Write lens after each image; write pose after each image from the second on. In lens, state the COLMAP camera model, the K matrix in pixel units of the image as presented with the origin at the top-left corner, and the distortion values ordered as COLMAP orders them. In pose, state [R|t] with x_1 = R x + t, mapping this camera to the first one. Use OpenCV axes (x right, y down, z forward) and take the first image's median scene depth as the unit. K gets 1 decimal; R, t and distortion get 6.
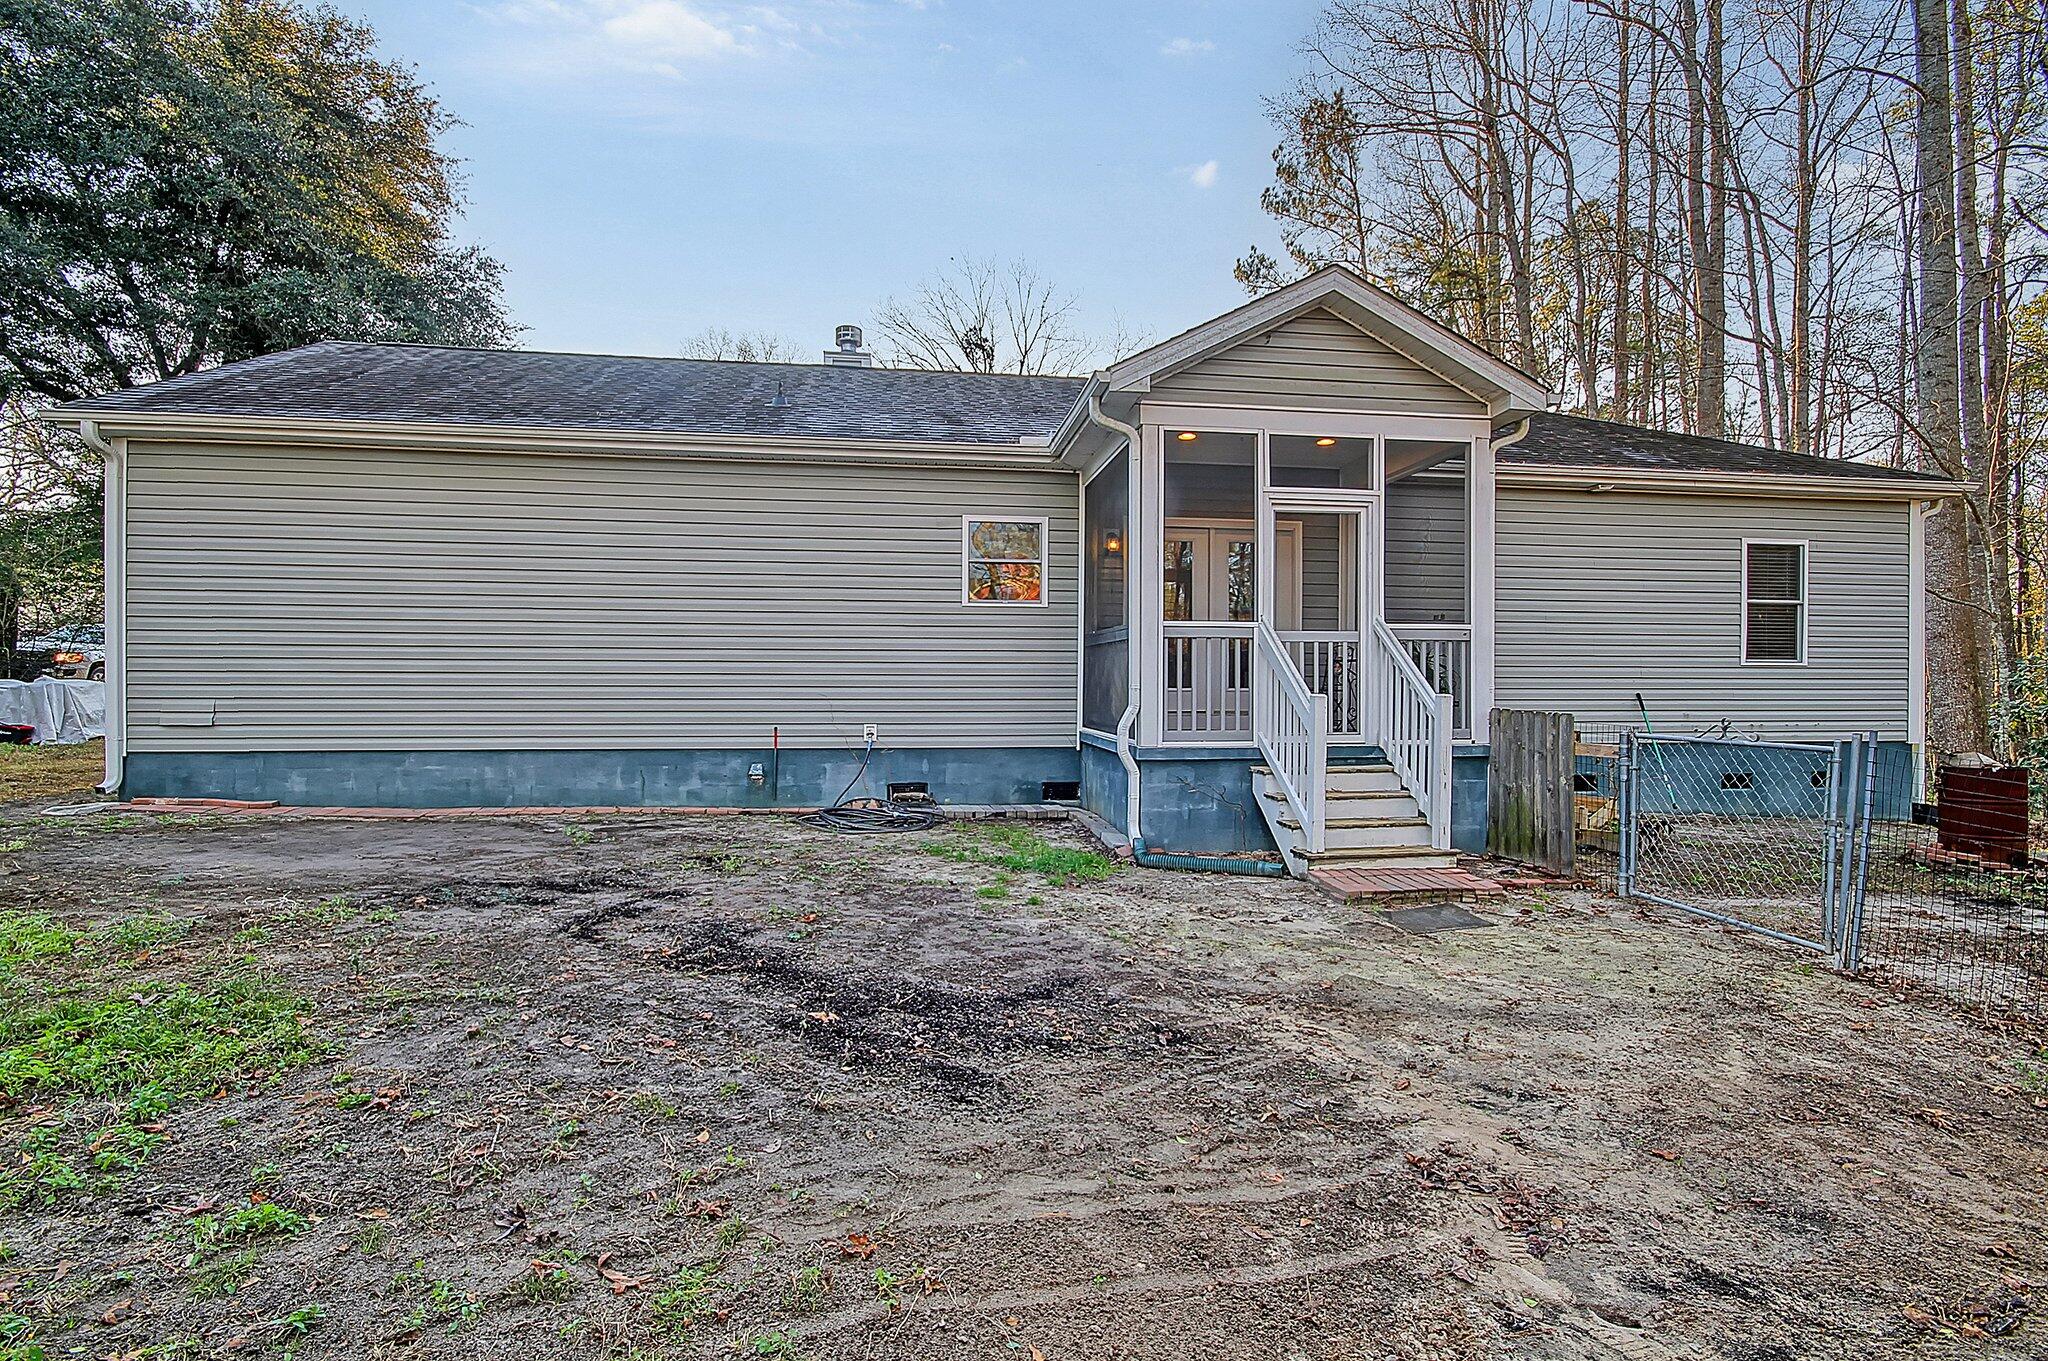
lens RADIAL K [[957.8, 0, 1021.0], [0, 957.8, 674.3], [0, 0, 1]] dist [0.001998, -0.005967]
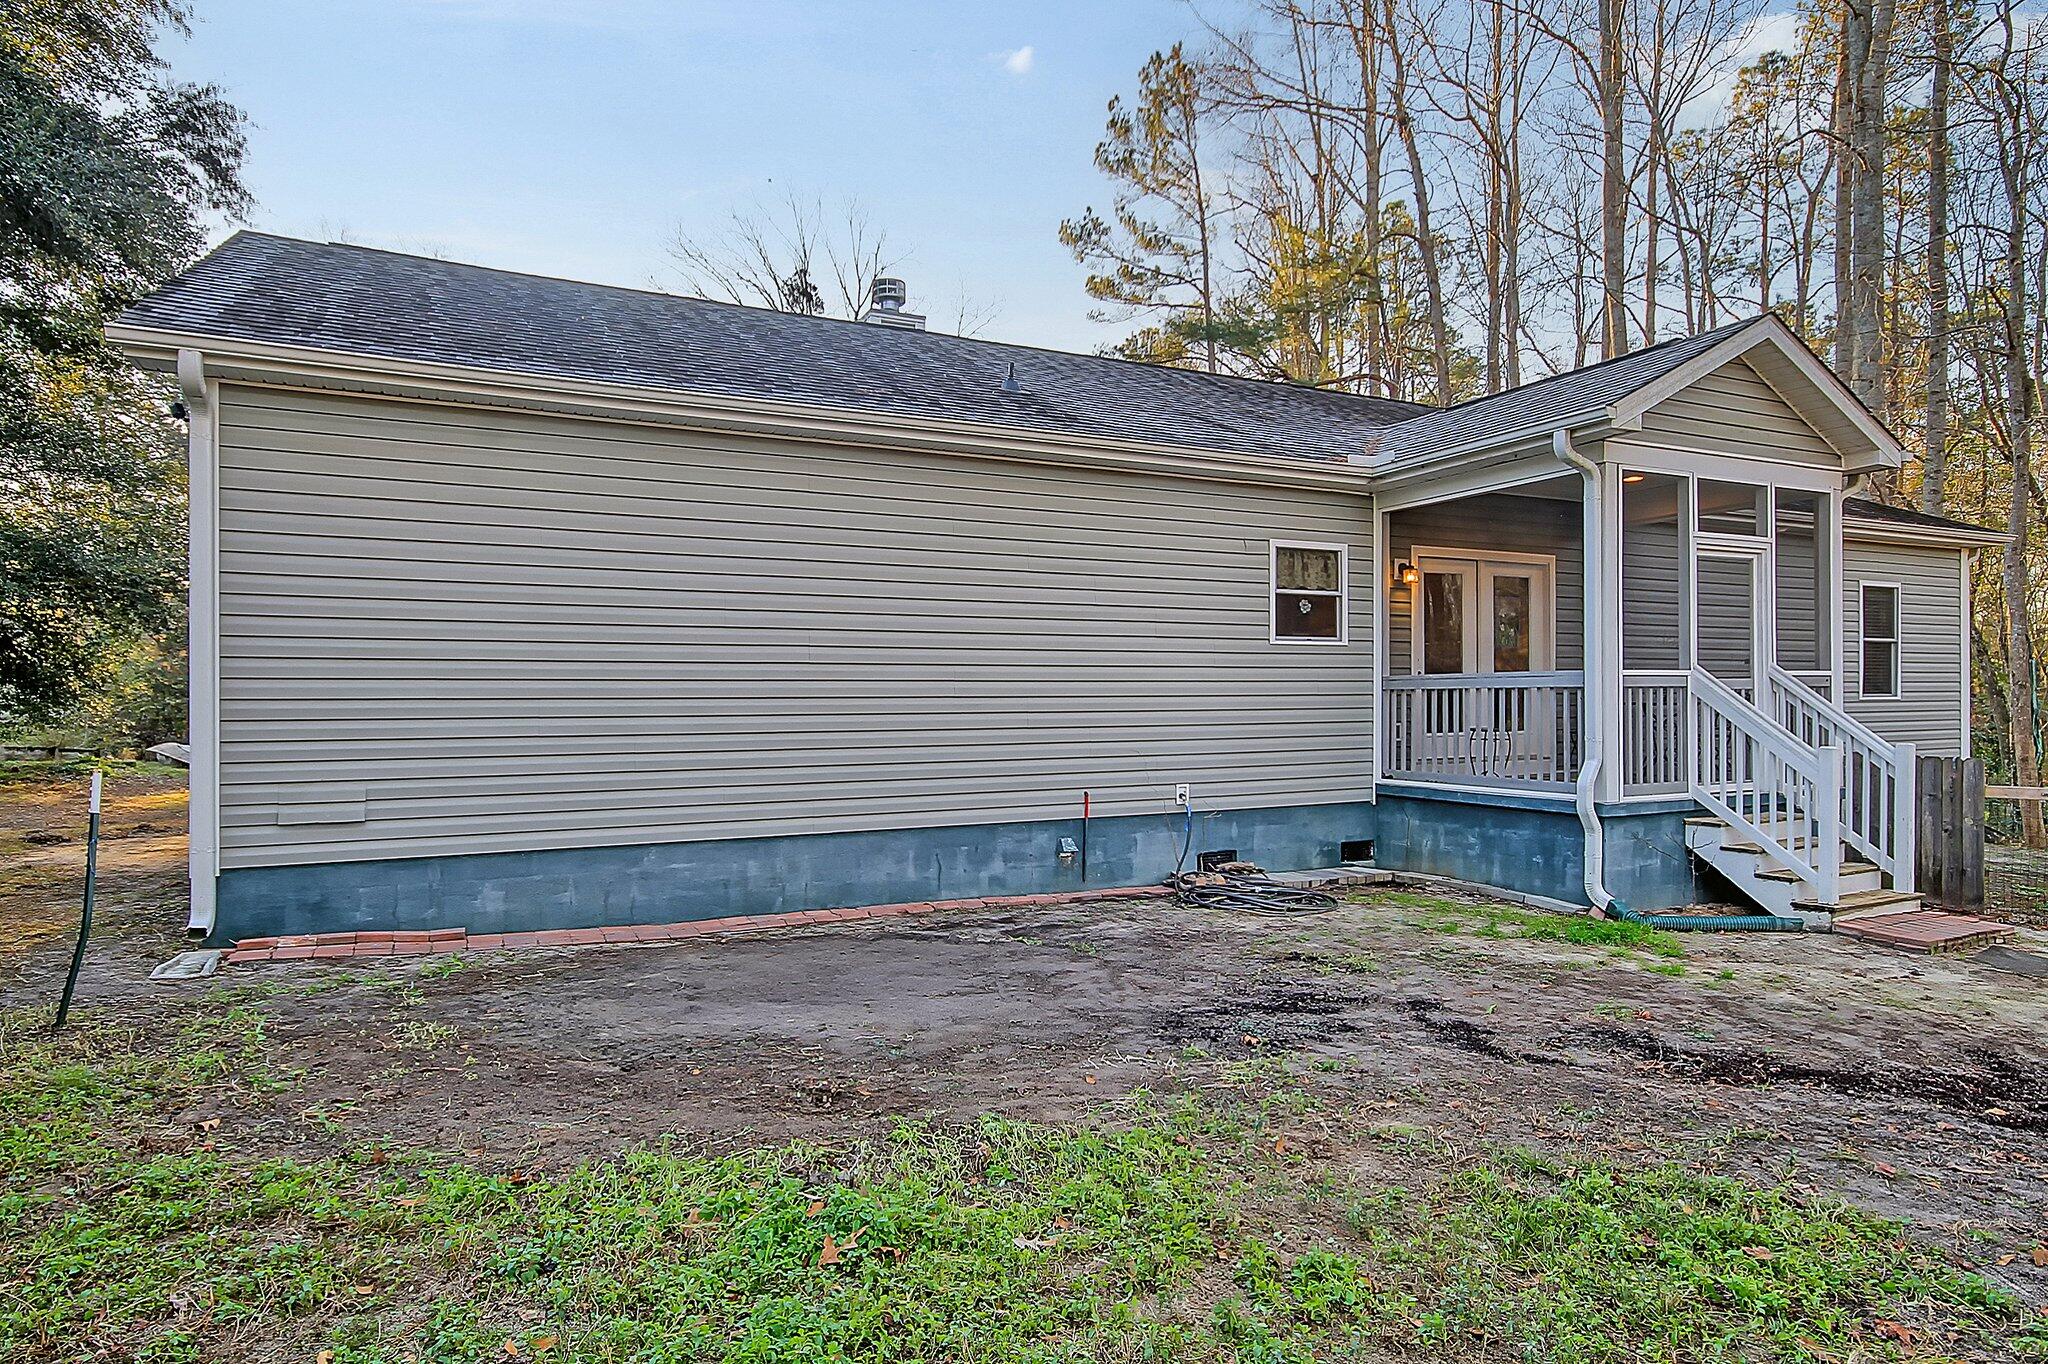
lens RADIAL K [[1156.5, 0, 1024.4], [0, 1156.5, 695.1], [0, 0, 1]] dist [0.000082, 0.009255]
pose [[0.946955, -0.009066, 0.321238, -0.633187], [0.008059, 0.999958, 0.004465, -0.032760], [-0.321265, -0.001639, 0.946988, 0.085015]]
